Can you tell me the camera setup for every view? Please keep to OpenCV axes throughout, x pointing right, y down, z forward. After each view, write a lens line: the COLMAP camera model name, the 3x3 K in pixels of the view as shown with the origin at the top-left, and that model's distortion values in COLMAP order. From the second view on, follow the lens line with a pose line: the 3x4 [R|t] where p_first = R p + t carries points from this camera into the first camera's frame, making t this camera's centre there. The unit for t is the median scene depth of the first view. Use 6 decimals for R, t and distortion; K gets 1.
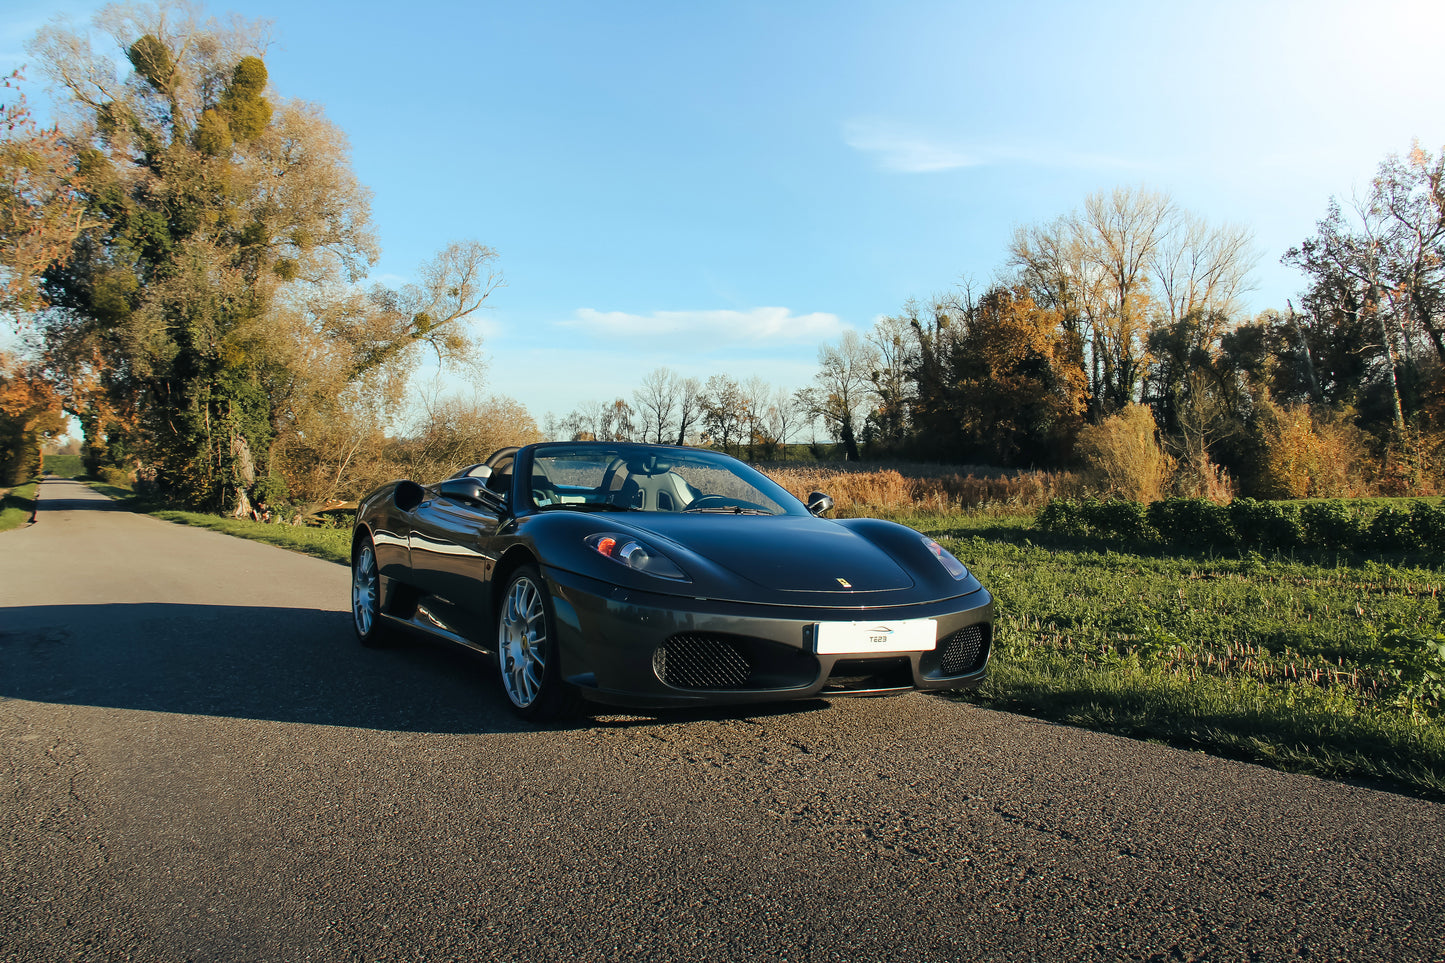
lens RADIAL K [[1225.1, 0, 738.7], [0, 1225.1, 494.9], [0, 0, 1]] dist [-0.182991, 0.172132]
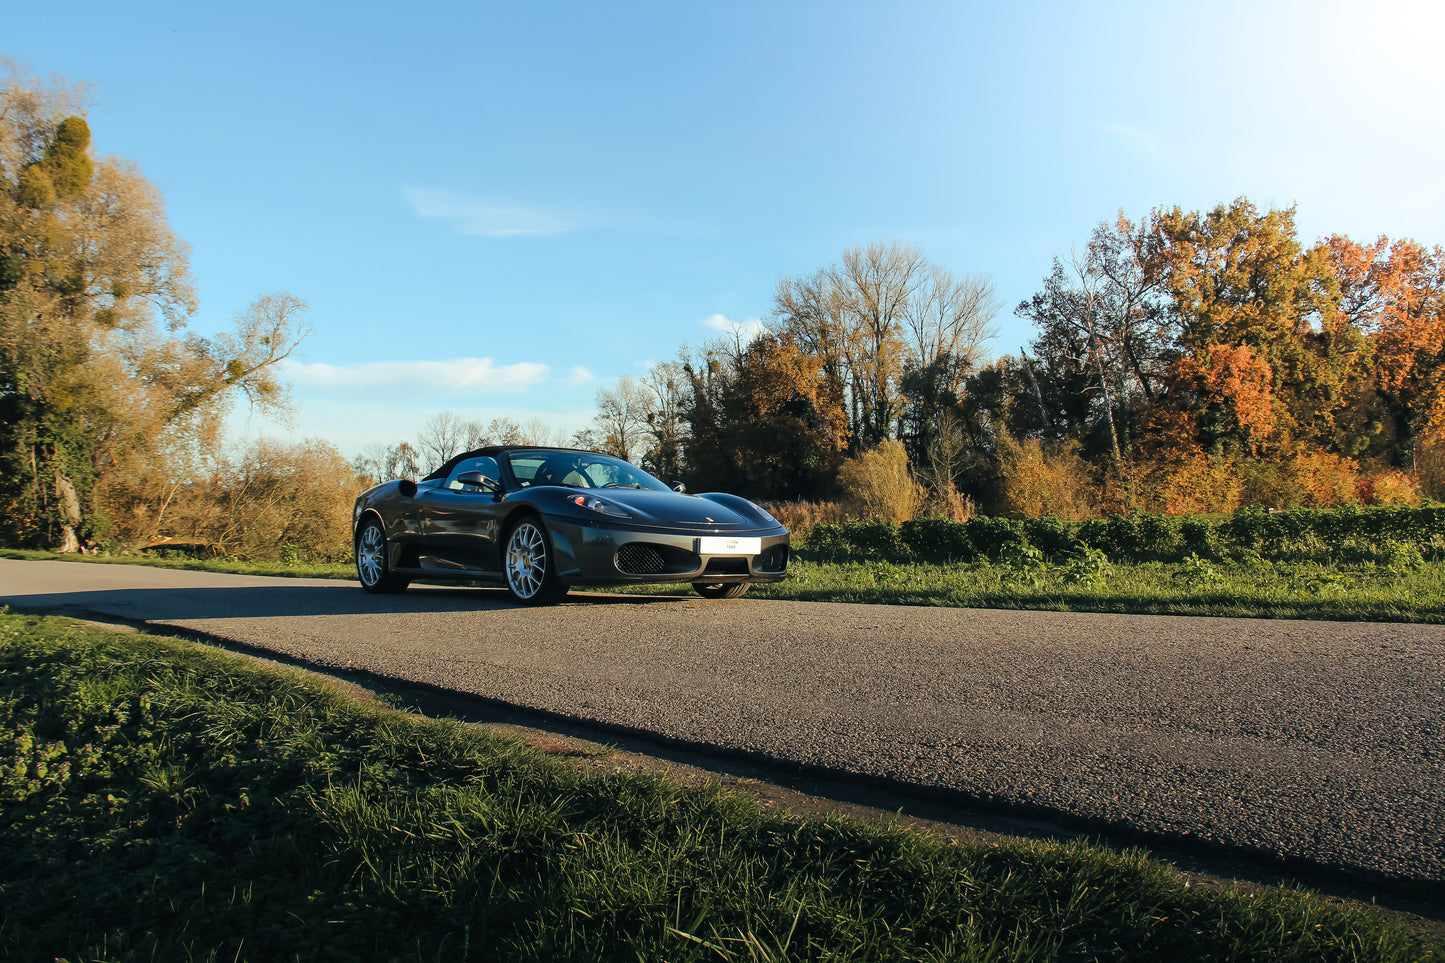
lens RADIAL K [[1225.1, 0, 712.6], [0, 1225.1, 515.6], [0, 0, 1]] dist [-0.182991, 0.172132]
pose [[0.985688, -0.016487, 0.167770, -0.023956], [0.019622, 0.999662, -0.017047, 0.010641], [-0.167432, 0.020095, 0.985679, -0.088599]]
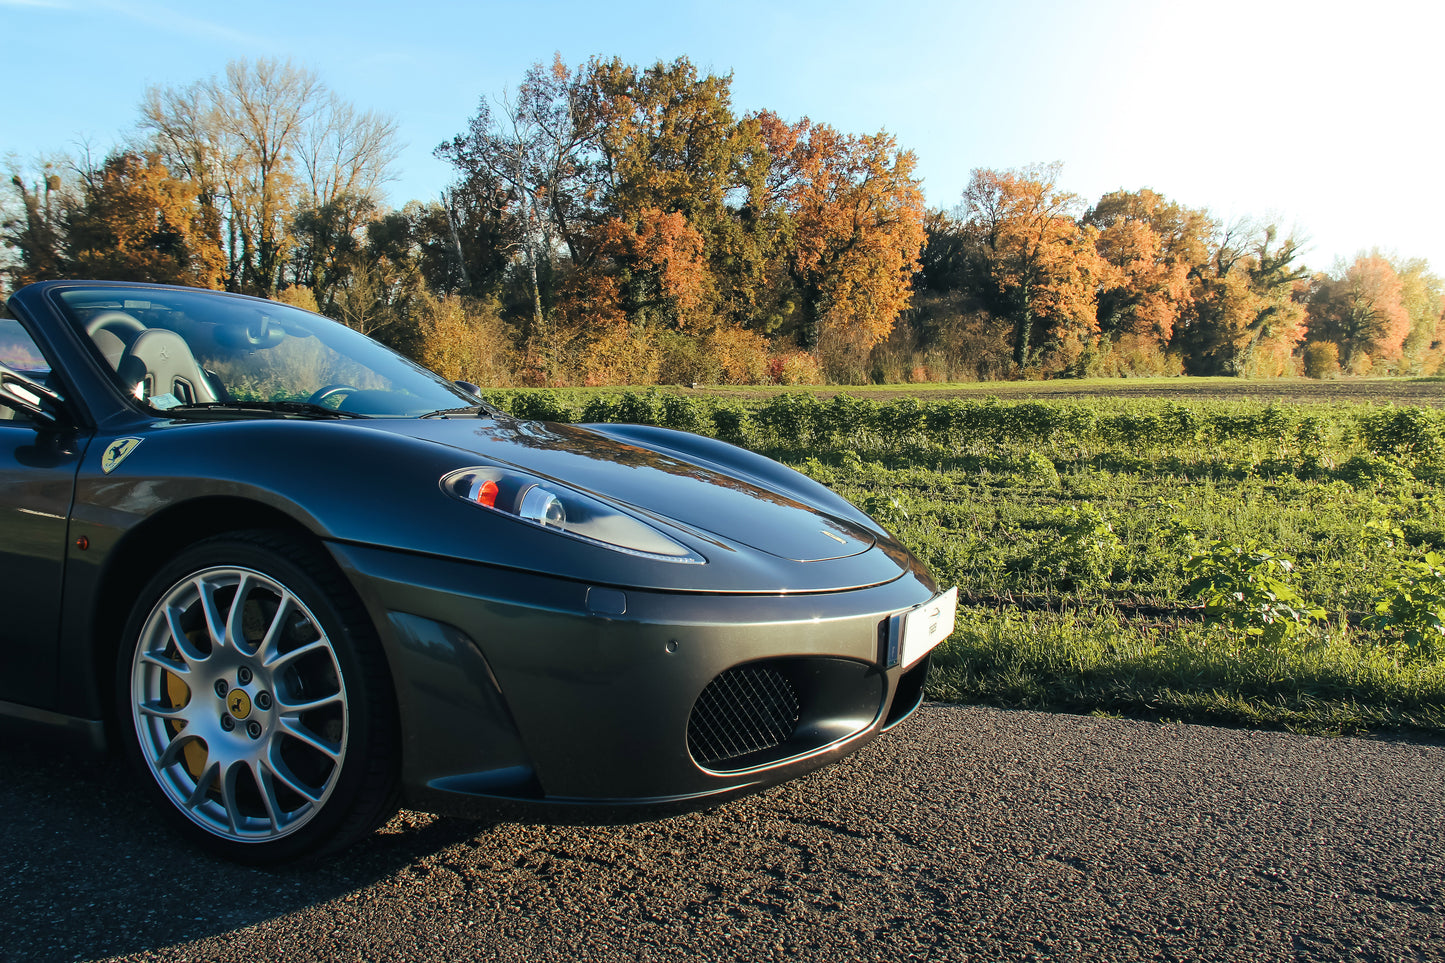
lens RADIAL K [[1225.1, 0, 687.8], [0, 1225.1, 449.0], [0, 0, 1]] dist [-0.182991, 0.172132]
pose [[0.769243, -0.018234, 0.638696, -0.038530], [-0.017481, 0.998618, 0.049564, -0.000013], [-0.638717, -0.049292, 0.767861, 0.064016]]
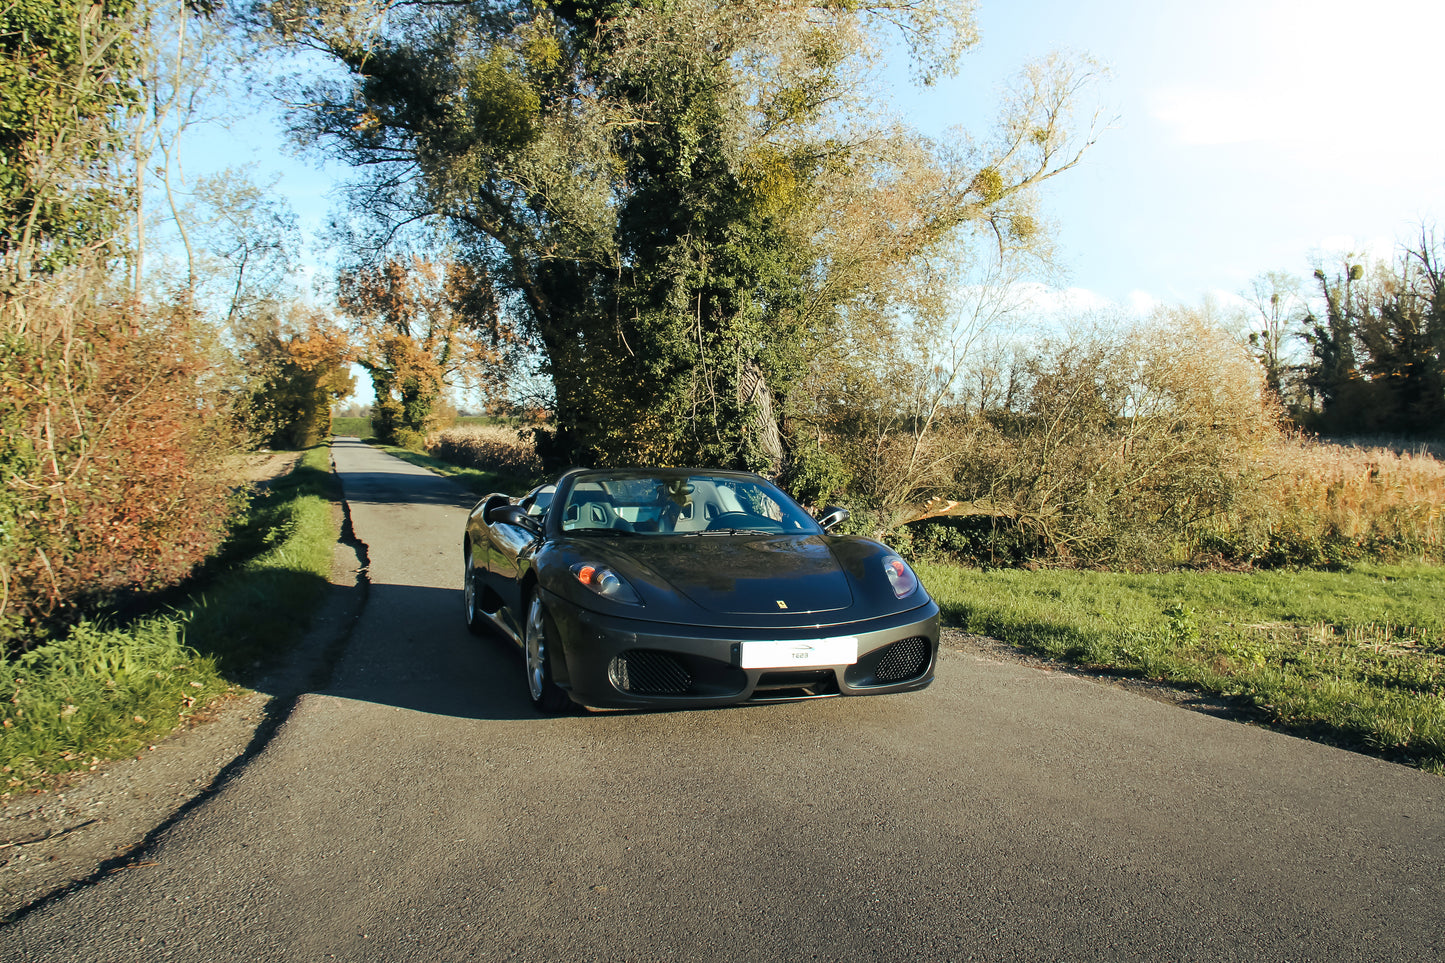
lens RADIAL K [[1225.1, 0, 733.7], [0, 1225.1, 461.4], [0, 0, 1]] dist [-0.182991, 0.172132]
pose [[0.978172, 0.018603, -0.206961, -0.248395], [-0.019442, 0.999809, -0.002020, -0.006724], [0.206884, 0.005999, 0.978347, 0.392265]]
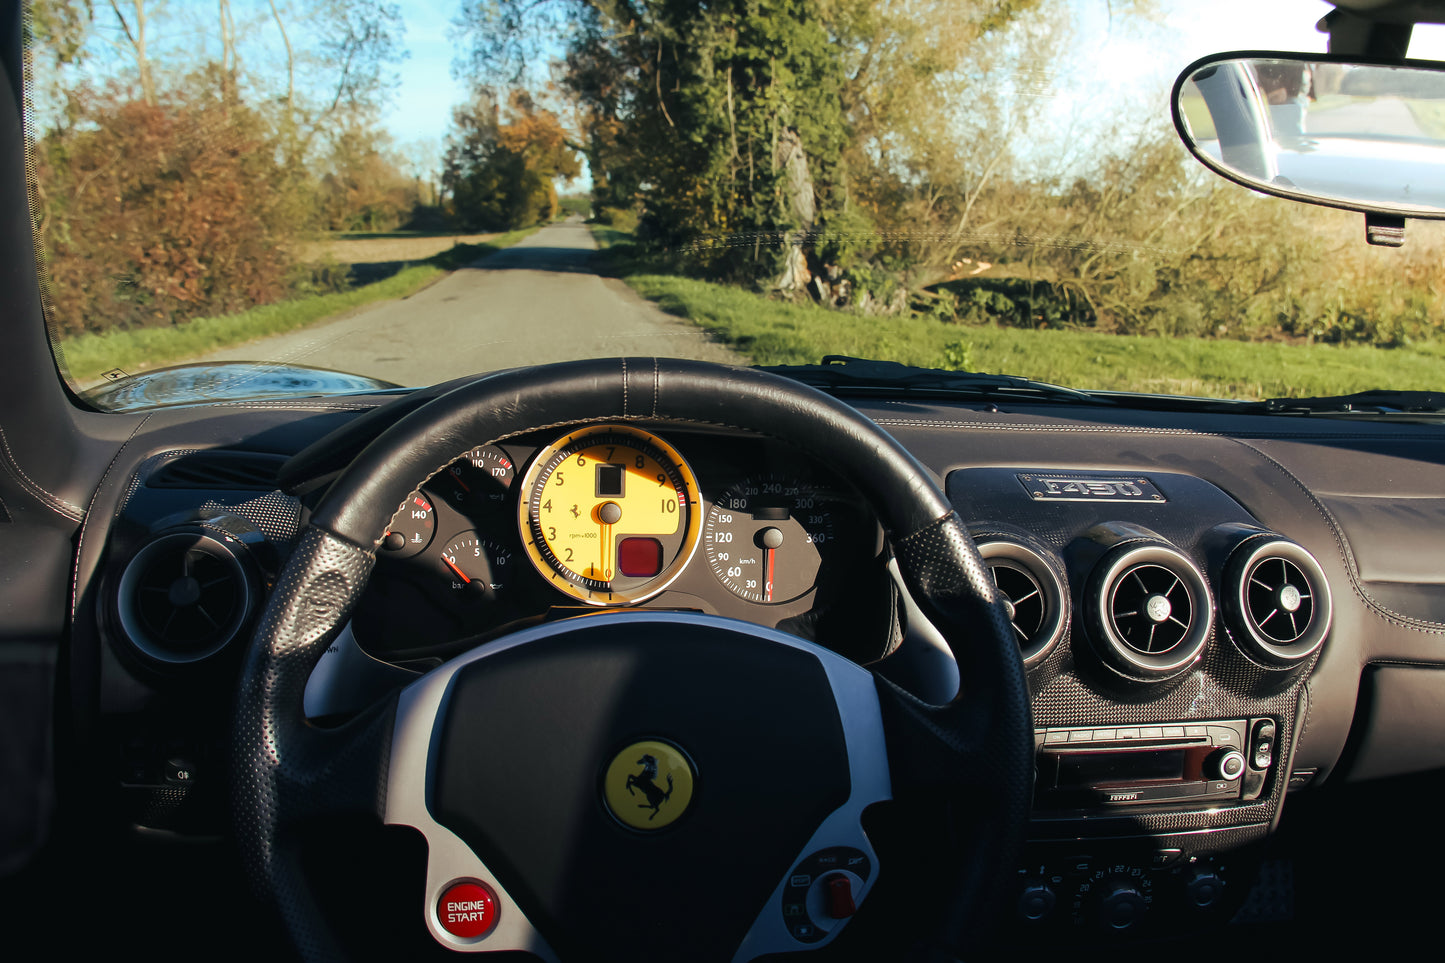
lens RADIAL K [[1225.1, 0, 710.6], [0, 1225.1, 461.7], [0, 0, 1]] dist [-0.182991, 0.172132]
pose [[0.911355, 0.087301, -0.402256, -0.175304], [-0.015506, 0.983838, 0.178389, -0.001541], [0.411328, -0.156338, 0.897980, 0.382552]]
